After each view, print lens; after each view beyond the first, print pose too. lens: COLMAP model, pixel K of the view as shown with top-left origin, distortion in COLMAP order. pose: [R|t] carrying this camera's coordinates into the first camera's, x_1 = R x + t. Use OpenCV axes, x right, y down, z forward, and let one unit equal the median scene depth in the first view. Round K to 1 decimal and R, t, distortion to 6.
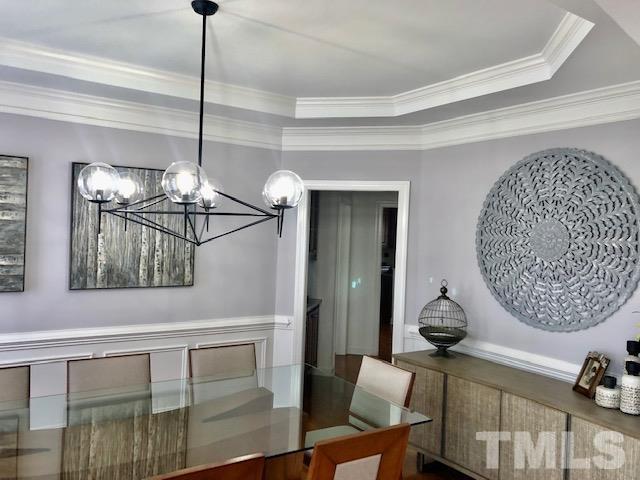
lens RADIAL K [[529.0, 0, 320.3], [0, 529.0, 244.5], [0, 0, 1]] dist [0.044989, -0.044473]
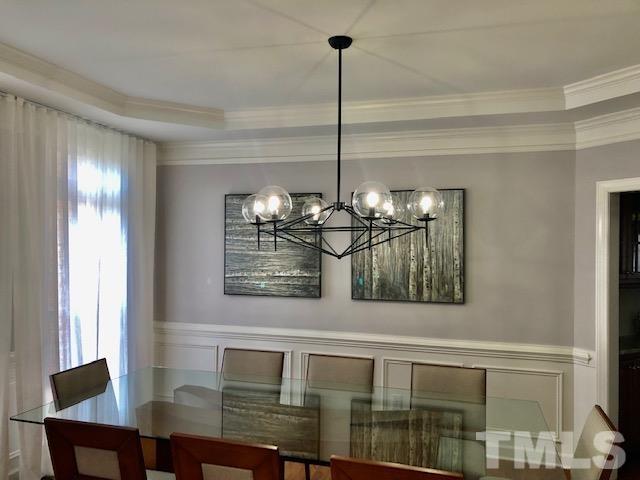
lens RADIAL K [[498.7, 0, 320.4], [0, 498.7, 237.4], [0, 0, 1]] dist [-0.046293, -0.001401]
pose [[0.612077, -0.035698, -0.789992, 0.339339], [-0.006598, 0.998715, -0.050243, 0.003386], [0.790771, 0.035965, 0.611055, 0.242210]]
